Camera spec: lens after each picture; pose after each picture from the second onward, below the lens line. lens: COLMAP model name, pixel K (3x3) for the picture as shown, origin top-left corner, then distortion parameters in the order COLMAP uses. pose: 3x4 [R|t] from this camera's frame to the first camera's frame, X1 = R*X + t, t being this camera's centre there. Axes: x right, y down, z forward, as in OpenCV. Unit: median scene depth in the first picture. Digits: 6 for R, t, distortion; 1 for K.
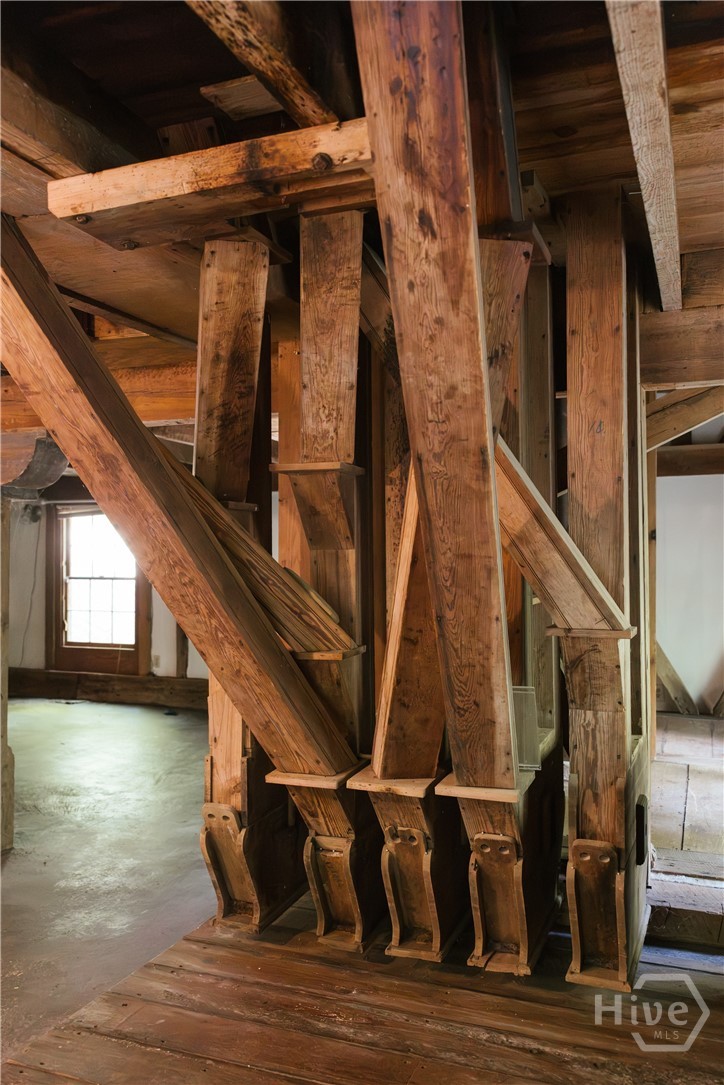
lens RADIAL K [[866.0, 0, 362.1], [0, 866.0, 544.6], [0, 0, 1]] dist [0.028542, 0.008158]
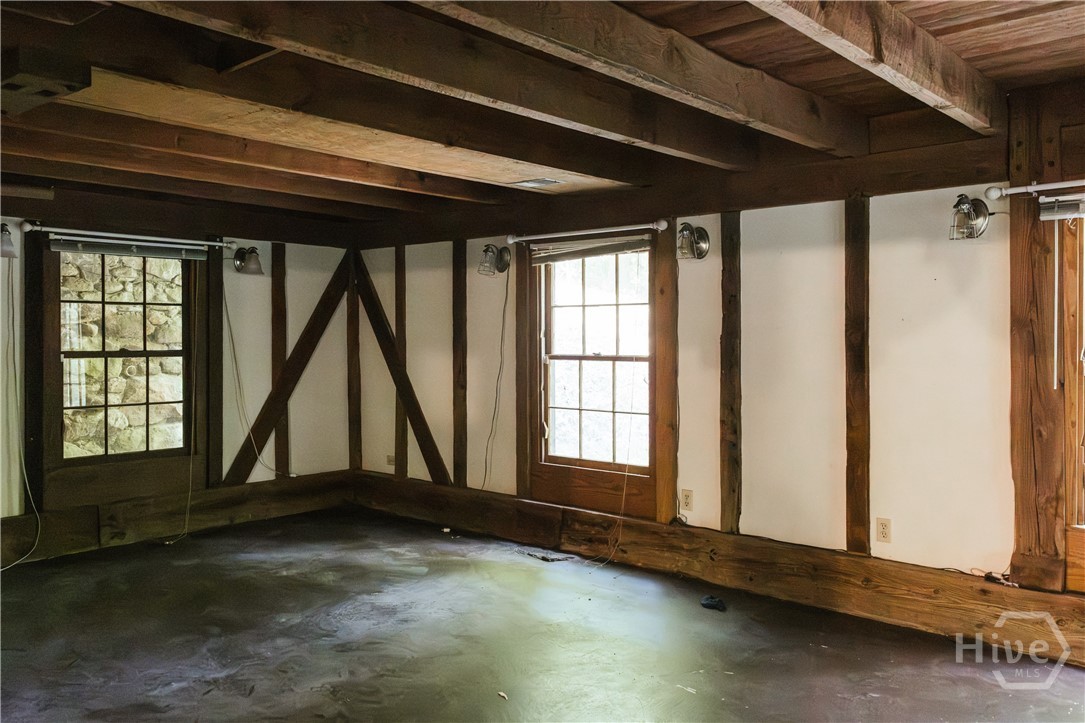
lens RADIAL K [[866.0, 0, 544.0], [0, 866.0, 357.1], [0, 0, 1]] dist [0.028542, 0.008158]
pose [[0.929414, 0.003777, -0.369019, -0.106352], [0.009663, 0.999356, 0.034567, 0.016399], [0.368912, -0.035693, 0.928779, 0.409050]]
